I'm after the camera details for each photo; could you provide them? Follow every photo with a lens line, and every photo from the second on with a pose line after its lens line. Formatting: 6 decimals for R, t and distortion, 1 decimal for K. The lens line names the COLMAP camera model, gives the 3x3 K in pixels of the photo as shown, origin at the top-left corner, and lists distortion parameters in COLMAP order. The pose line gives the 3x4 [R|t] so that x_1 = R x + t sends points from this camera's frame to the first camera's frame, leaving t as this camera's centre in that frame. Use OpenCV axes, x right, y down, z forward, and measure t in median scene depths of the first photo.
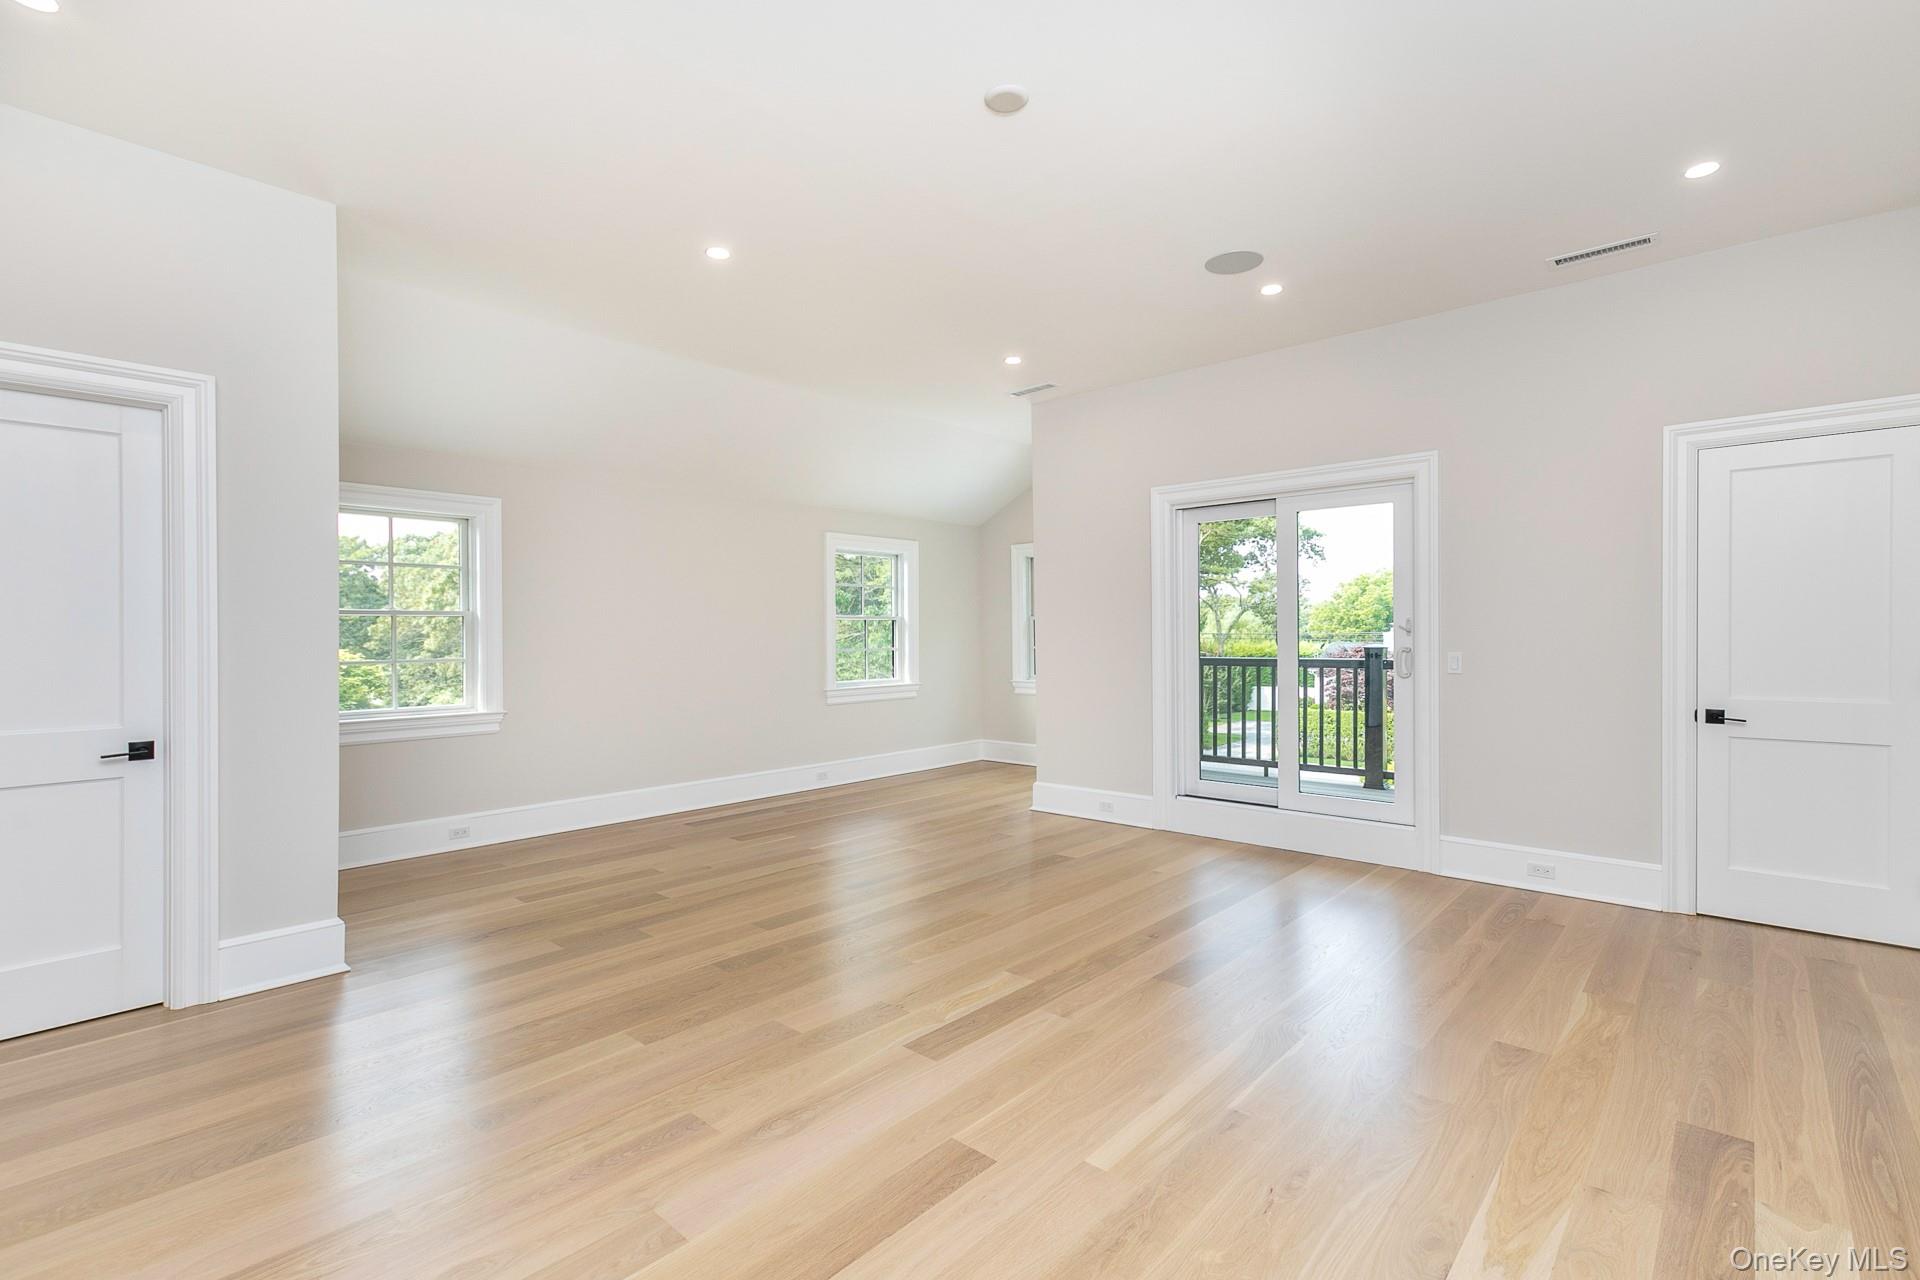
lens RADIAL K [[837.6, 0, 960.0], [0, 837.6, 640.0], [0, 0, 1]] dist [-0.000978, 0.000081]
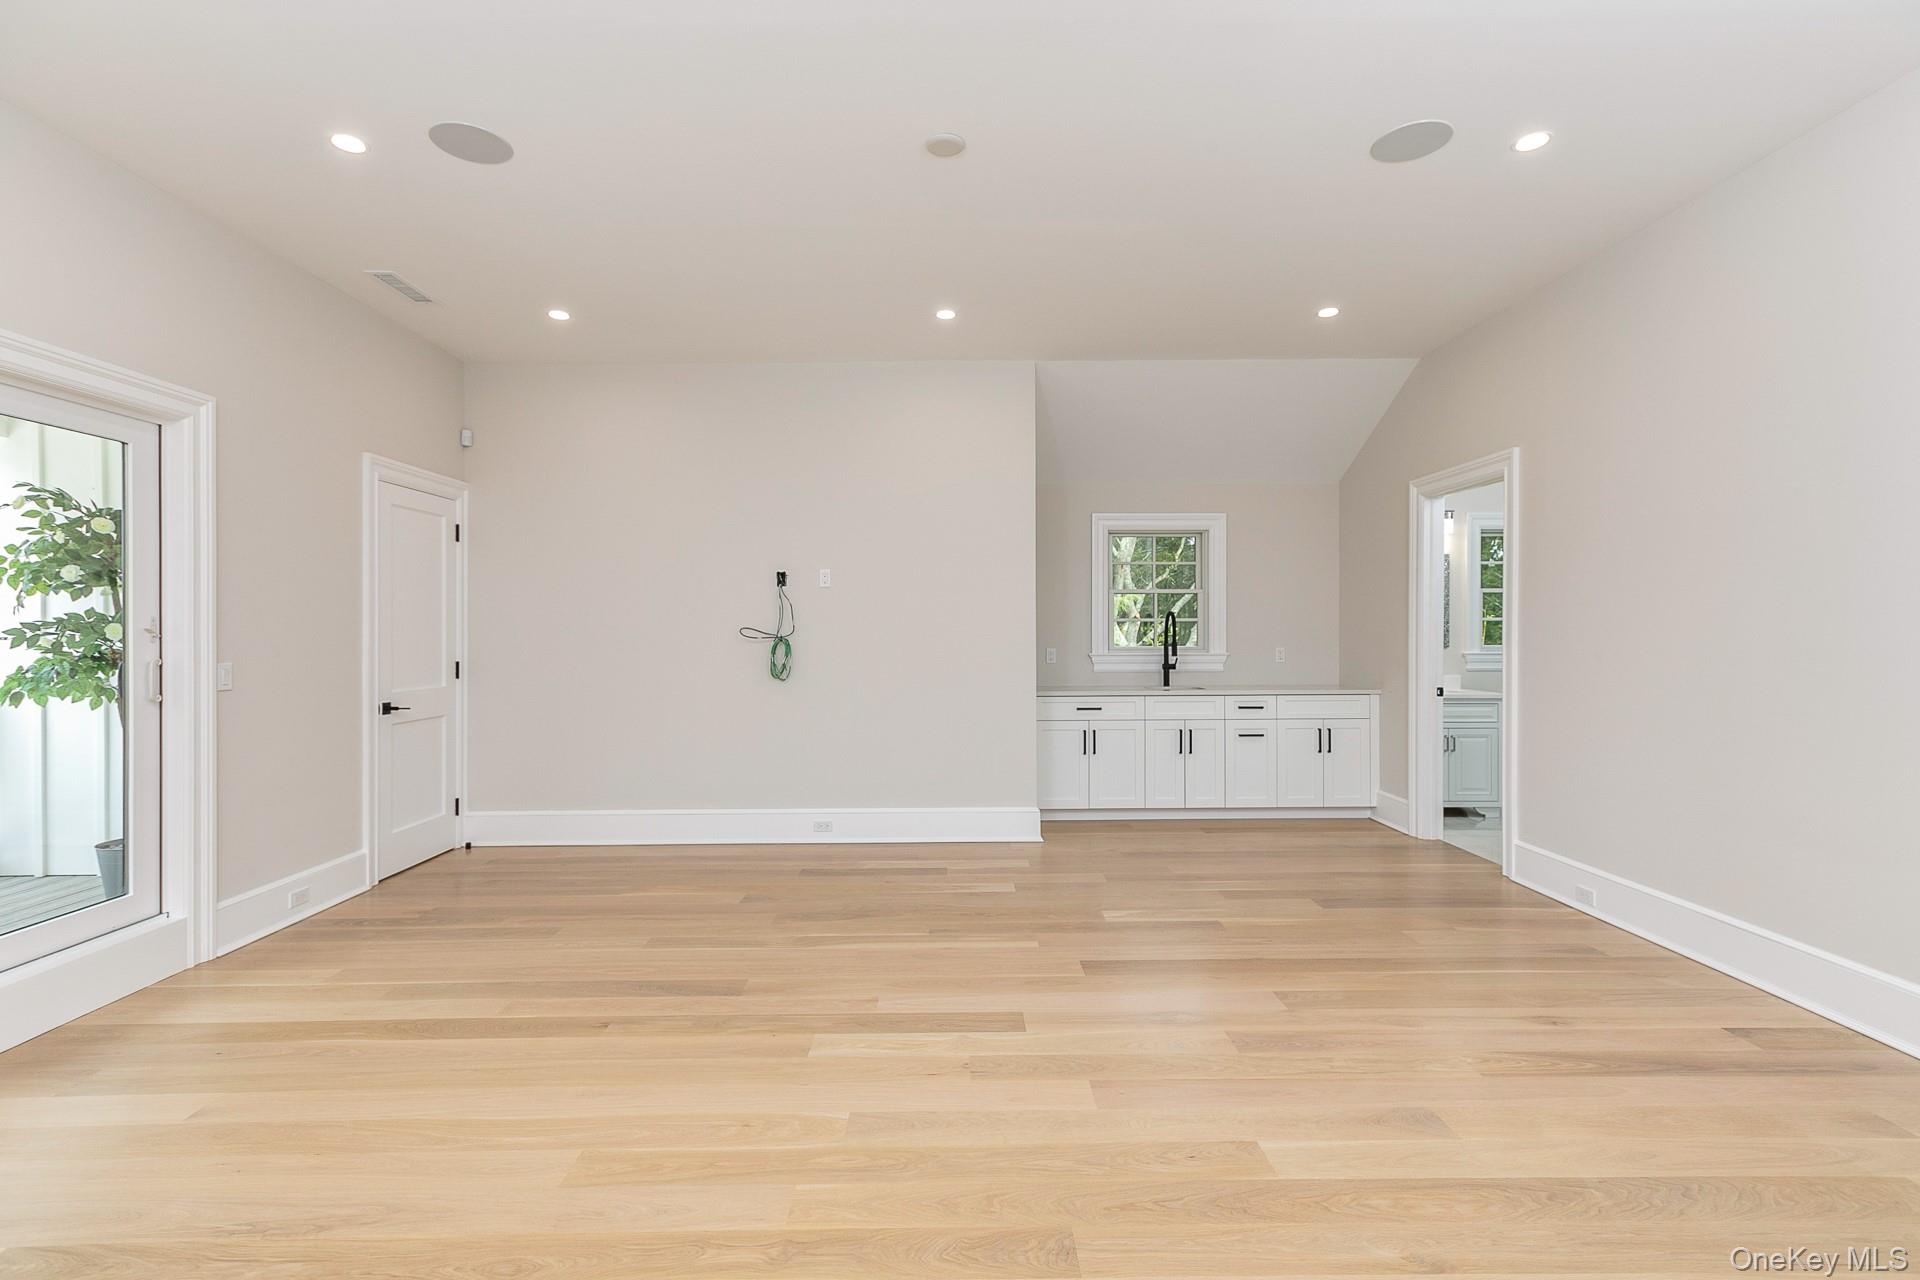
lens RADIAL K [[933.0, 0, 960.0], [0, 933.0, 640.0], [0, 0, 1]] dist [0.001076, -0.021905]
pose [[-0.697539, 0.009497, 0.716484, -0.693251], [0.012359, 0.999923, -0.001222, 0.007513], [-0.716440, 0.008003, -0.697602, 1.541360]]
